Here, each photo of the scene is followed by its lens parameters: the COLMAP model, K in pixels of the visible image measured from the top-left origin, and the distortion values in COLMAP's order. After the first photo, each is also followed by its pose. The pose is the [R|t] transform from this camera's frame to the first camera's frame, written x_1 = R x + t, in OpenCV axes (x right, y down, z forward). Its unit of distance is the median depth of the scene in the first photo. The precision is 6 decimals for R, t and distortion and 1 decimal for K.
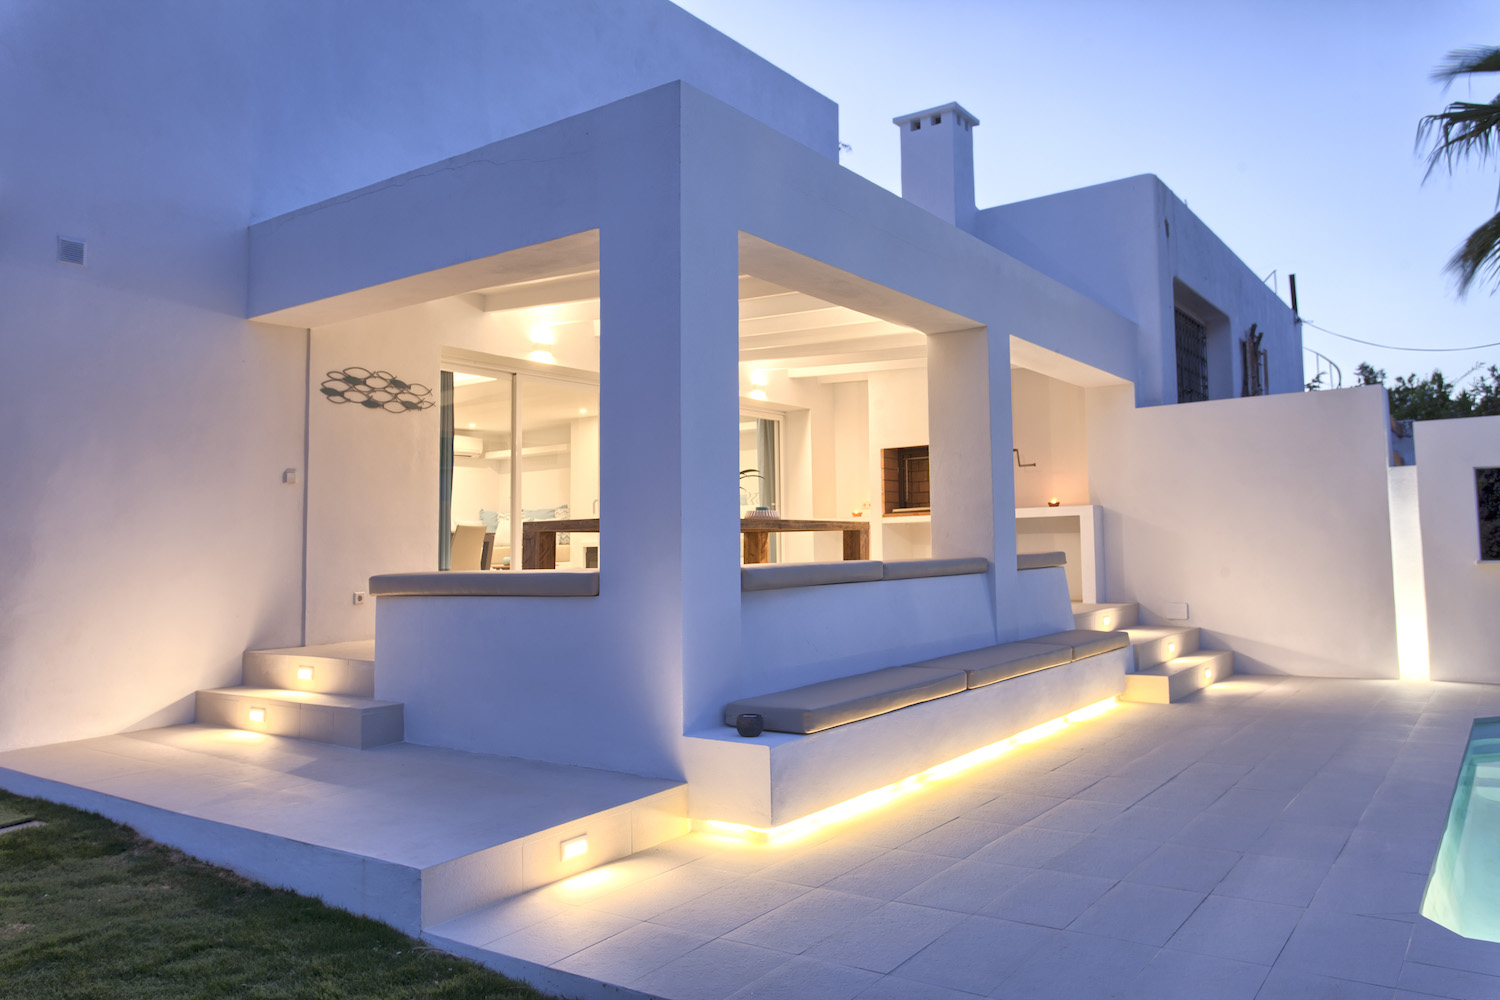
lens RADIAL K [[1110.2, 0, 741.0], [0, 1110.2, 473.2], [0, 0, 1]] dist [0.000436, 0.000037]
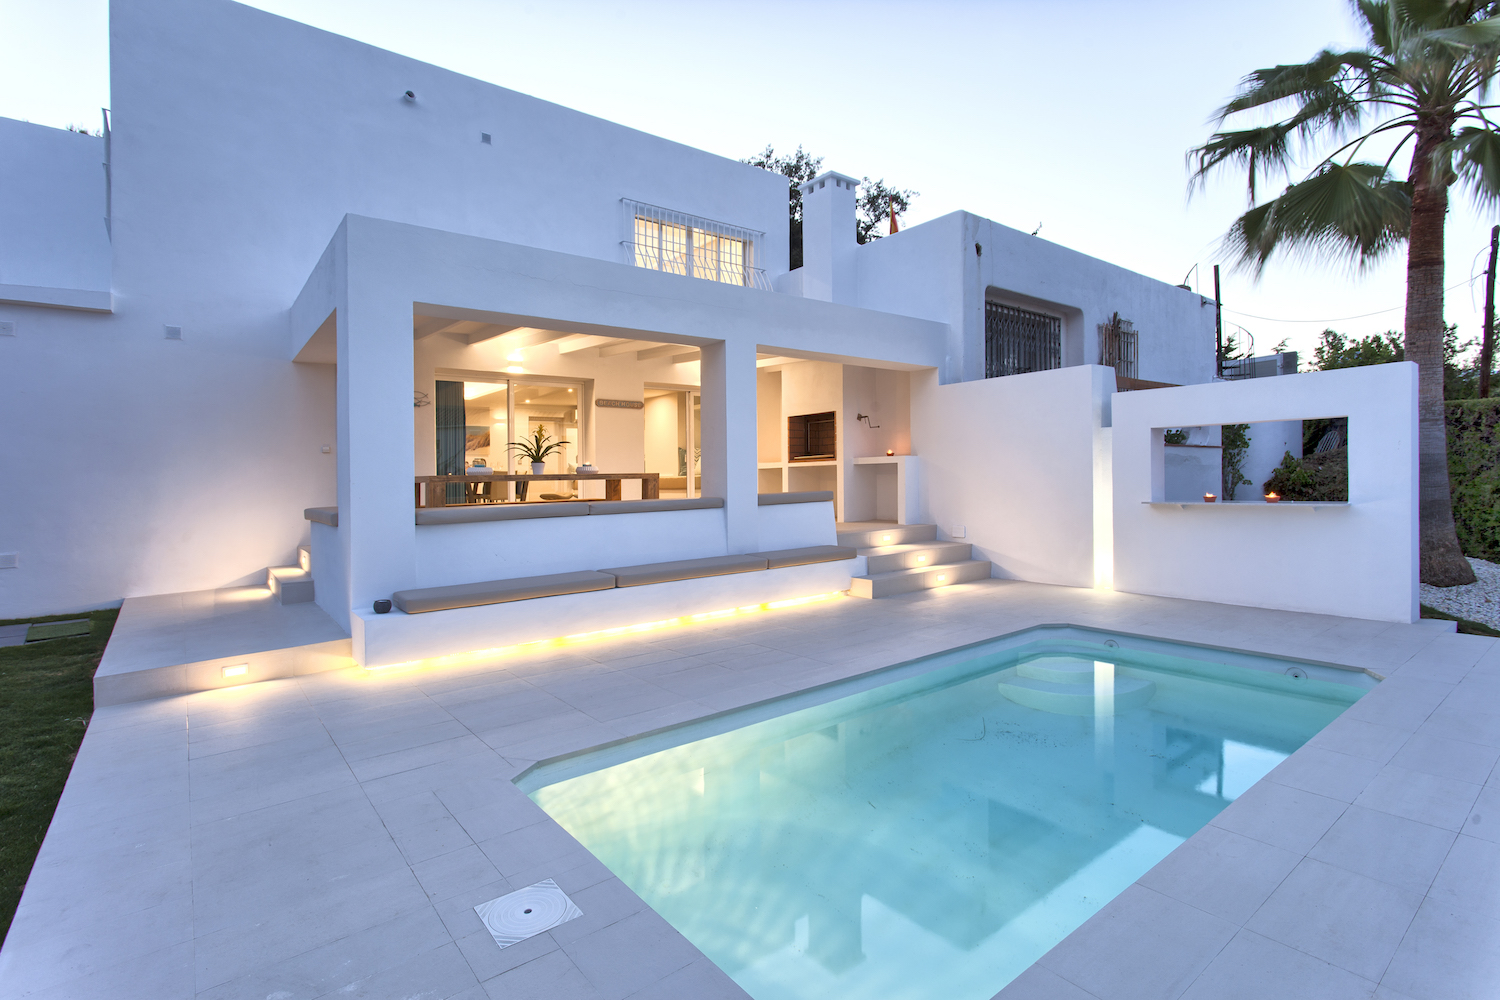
lens RADIAL K [[724.4, 0, 751.9], [0, 724.4, 489.5], [0, 0, 1]] dist [0.003761, 0.001774]
pose [[0.958340, 0.012091, -0.285374, 0.435923], [0.015848, 0.995314, 0.095391, -0.022043], [0.285190, -0.095939, 0.953657, 0.069775]]
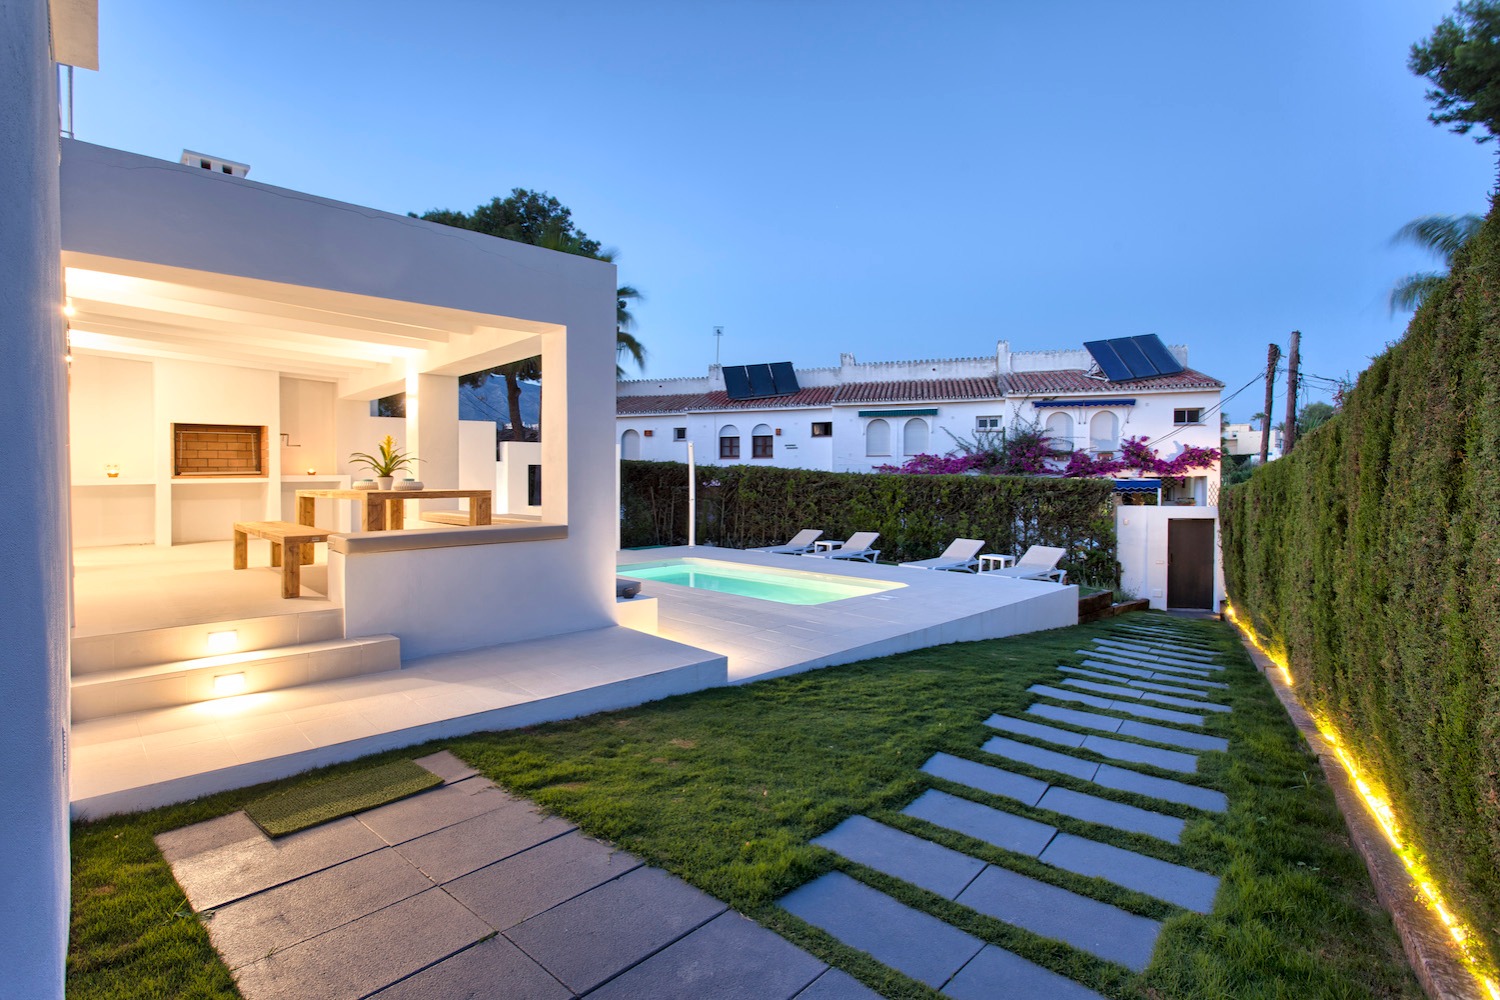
lens RADIAL K [[724.4, 0, 754.6], [0, 724.4, 493.9], [0, 0, 1]] dist [0.003761, 0.001774]
pose [[0.178455, -0.002206, 0.983946, -0.664781], [-0.067479, 0.997616, 0.014475, 0.001706], [-0.981632, -0.068979, 0.177880, 0.273035]]
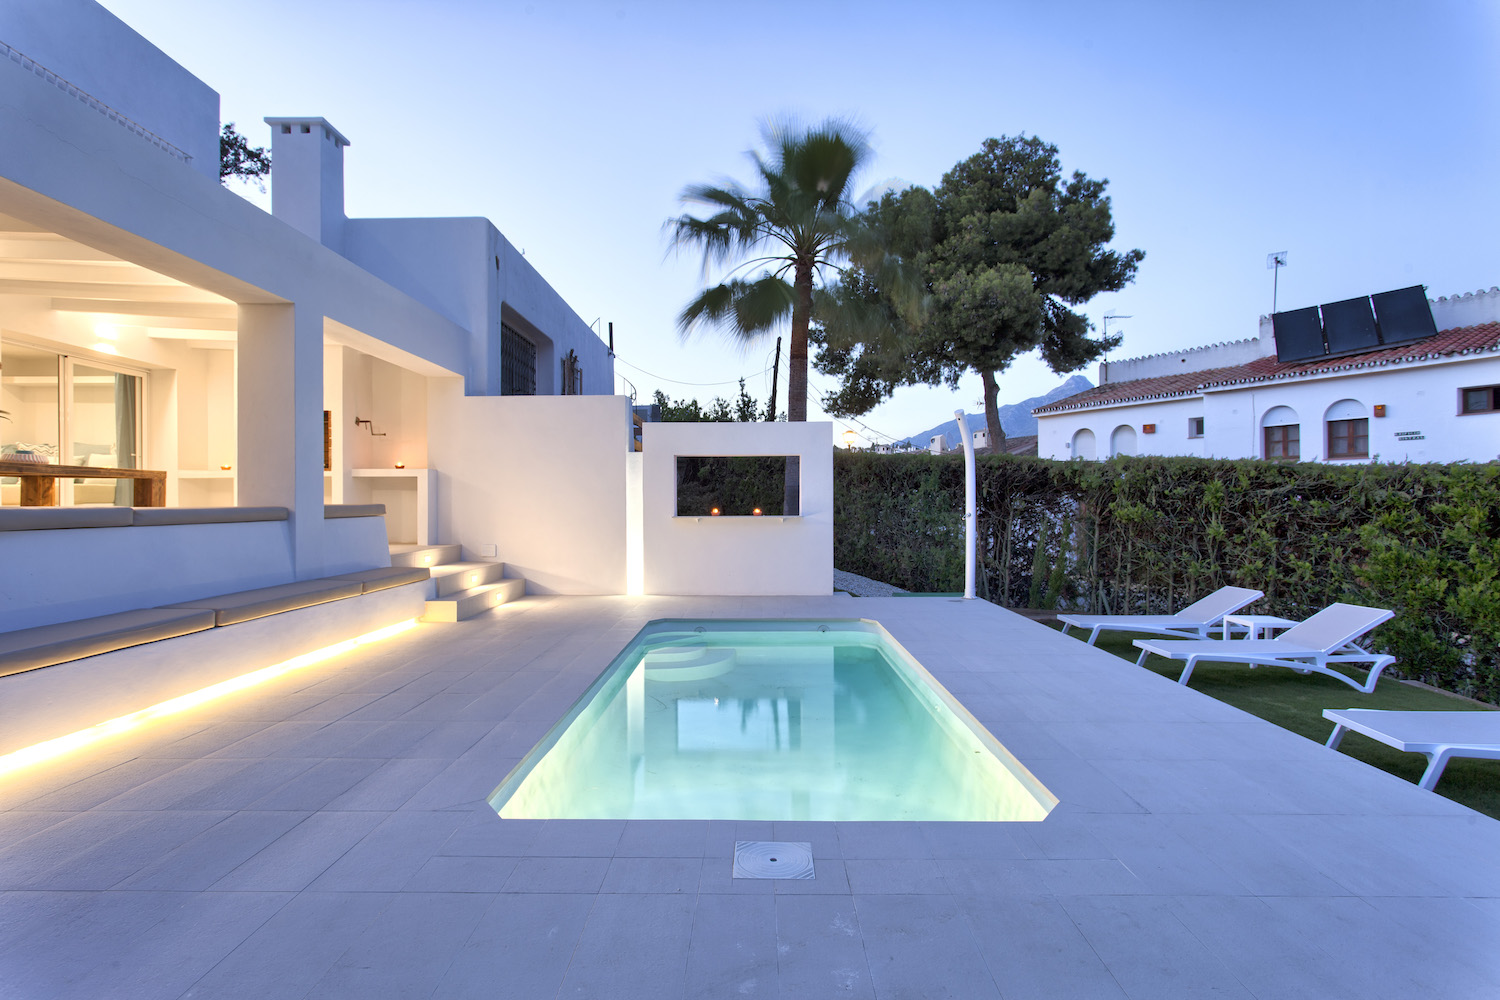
lens RADIAL K [[773.4, 0, 754.5], [0, 773.4, 500.6], [0, 0, 1]] dist [0.002994, 0.000132]
pose [[0.818384, 0.026646, 0.574053, 0.127603], [-0.061763, 0.997217, 0.041764, 0.005084], [-0.571343, -0.069634, 0.817752, 0.058271]]
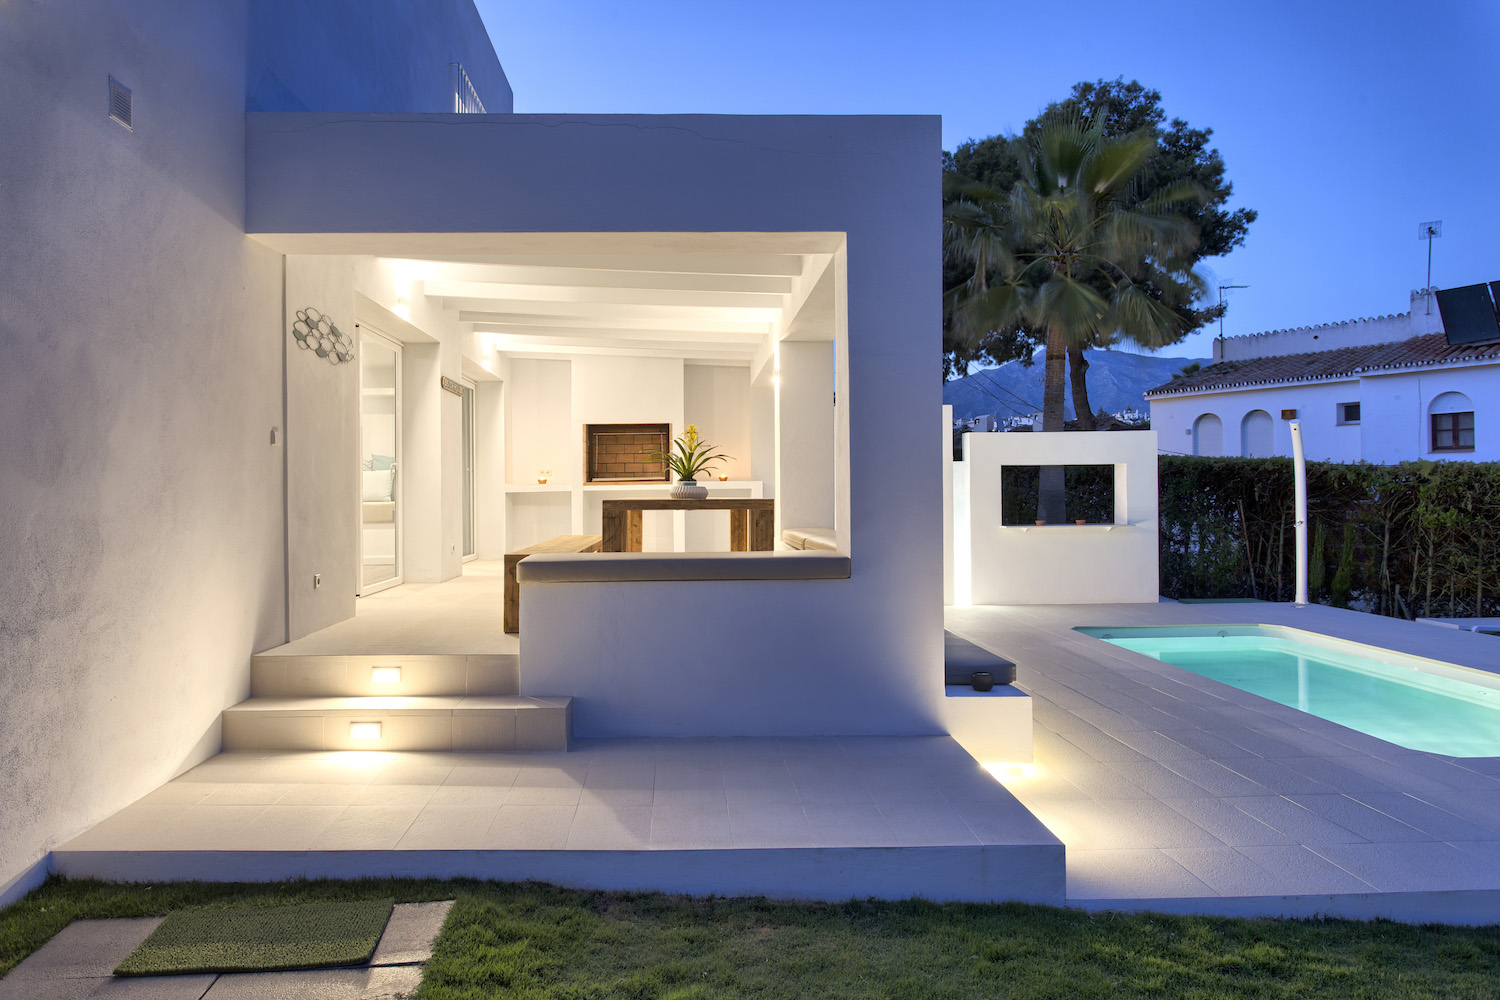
lens RADIAL K [[962.0, 0, 711.1], [0, 962.0, 481.8], [0, 0, 1]] dist [-0.000608, 0.002985]
pose [[0.791146, 0.023556, 0.611174, -0.441482], [-0.055121, 0.997938, 0.032890, -0.003520], [-0.609139, -0.059710, 0.790813, 0.187568]]
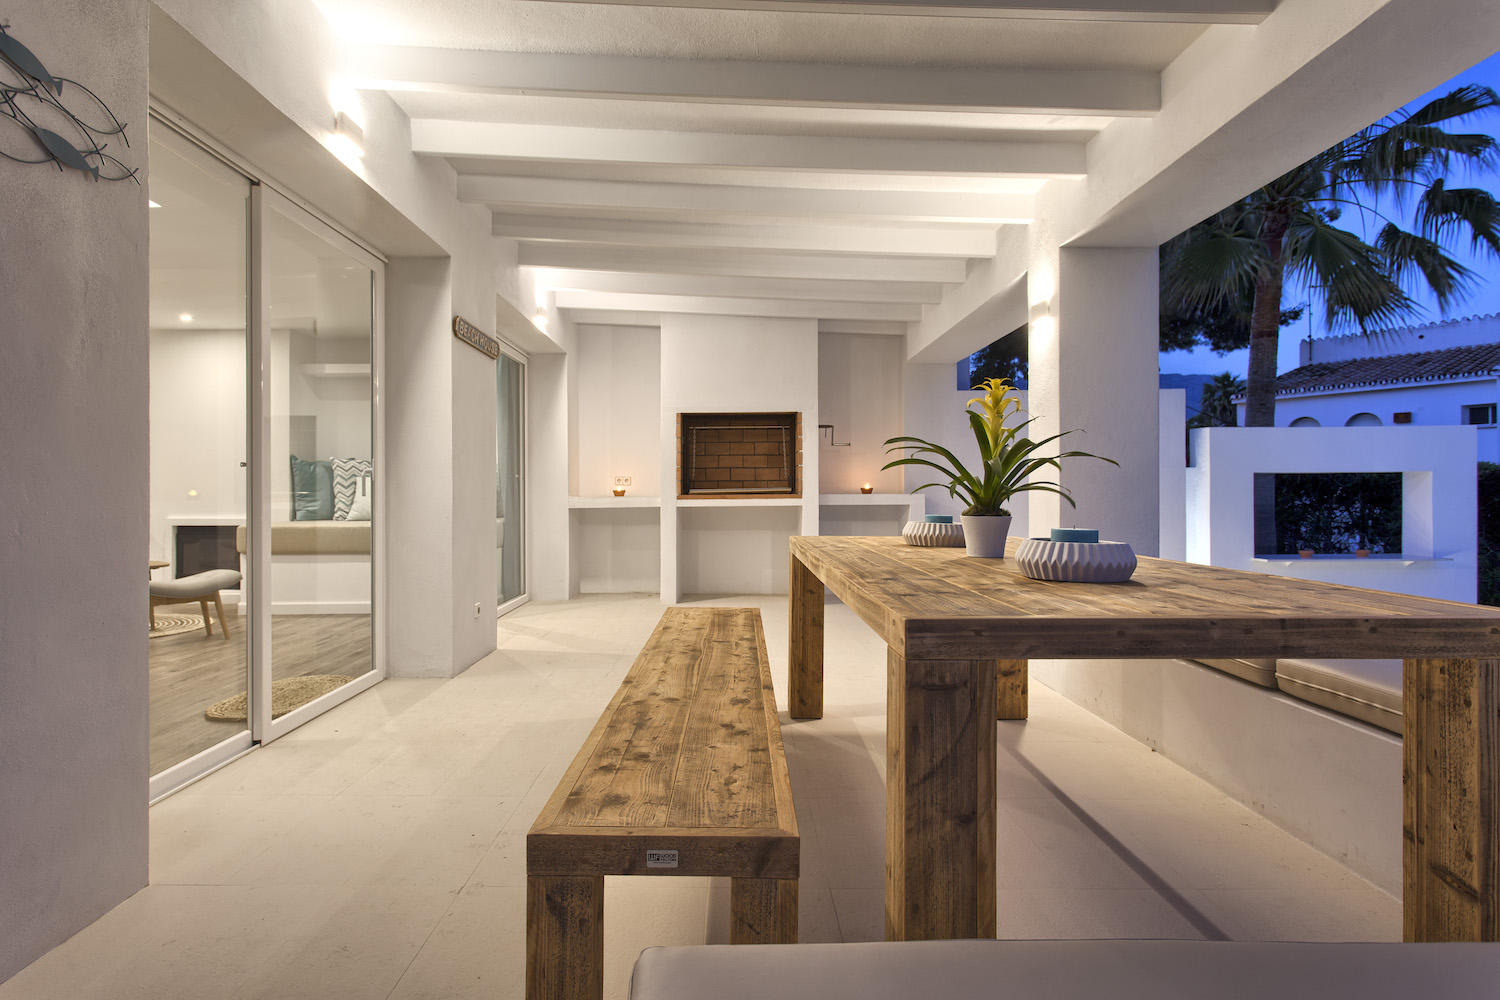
lens RADIAL K [[832.1, 0, 721.8], [0, 832.1, 482.0], [0, 0, 1]] dist [0.004748, -0.001976]
pose [[0.813403, 0.027207, 0.581064, -0.235819], [-0.057592, 0.997764, 0.033903, 0.006184], [-0.578842, -0.061042, 0.813151, 0.602414]]
